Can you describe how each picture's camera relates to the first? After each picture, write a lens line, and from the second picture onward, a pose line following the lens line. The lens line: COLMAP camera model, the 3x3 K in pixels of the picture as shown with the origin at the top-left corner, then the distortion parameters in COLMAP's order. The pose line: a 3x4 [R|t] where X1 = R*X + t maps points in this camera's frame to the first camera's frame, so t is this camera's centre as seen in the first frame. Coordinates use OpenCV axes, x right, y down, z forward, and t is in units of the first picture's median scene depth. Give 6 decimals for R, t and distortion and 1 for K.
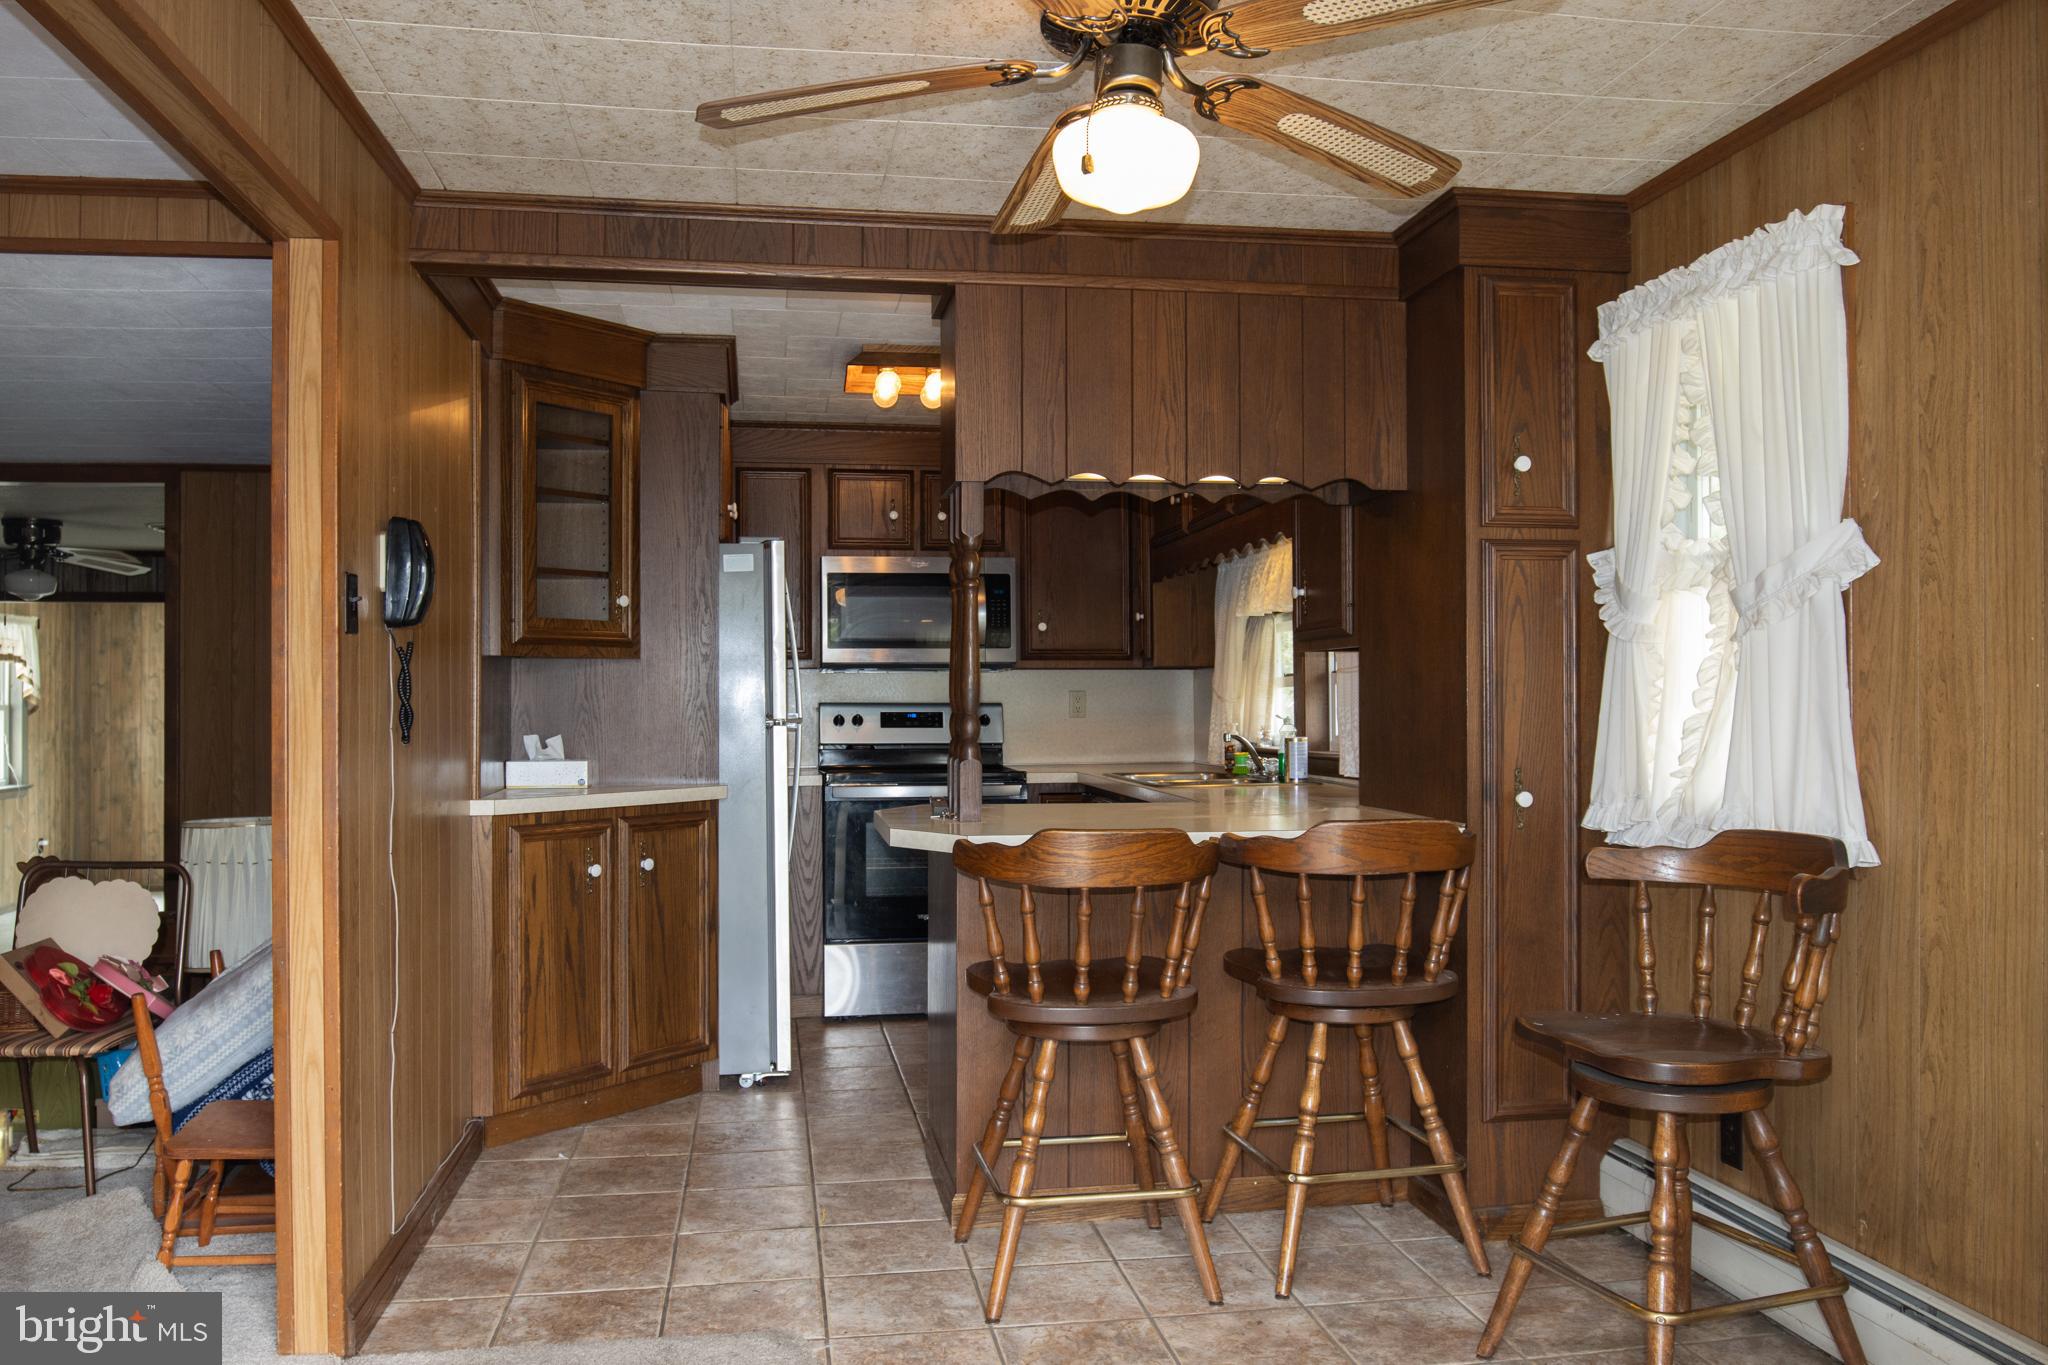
lens RADIAL K [[1550.4, 0, 1006.3], [0, 1550.4, 686.0], [0, 0, 1]] dist [-0.006582, -0.025563]
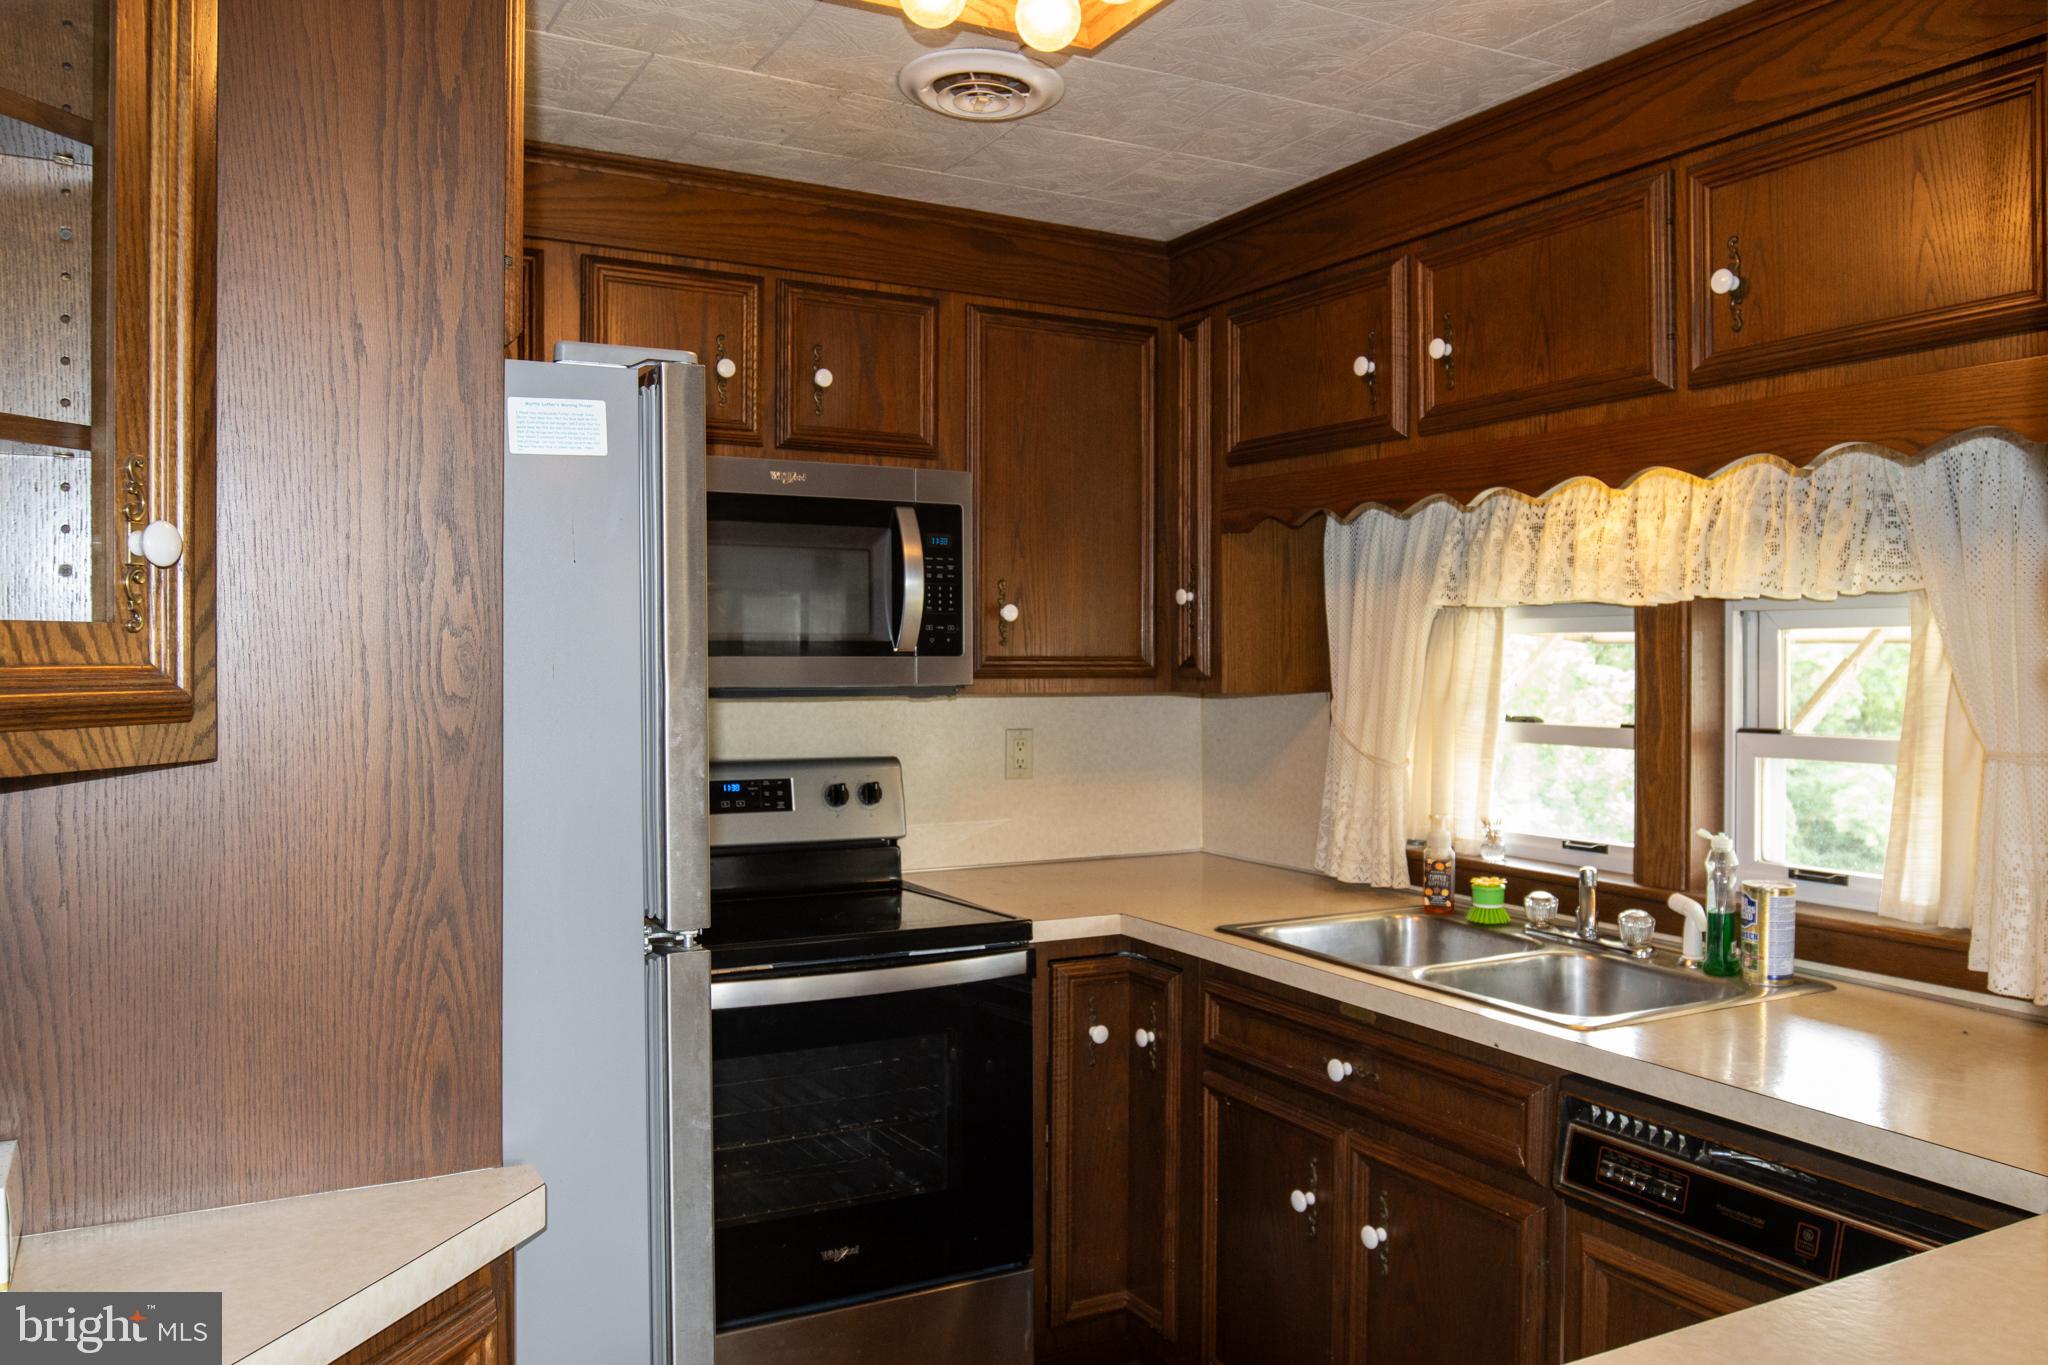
lens RADIAL K [[1550.4, 0, 1006.3], [0, 1550.4, 686.0], [0, 0, 1]] dist [-0.006582, -0.025563]
pose [[0.940593, 0.000318, 0.339537, -0.152518], [-0.011498, 0.999456, 0.030918, -0.030759], [-0.339342, -0.032985, 0.940084, 0.538825]]
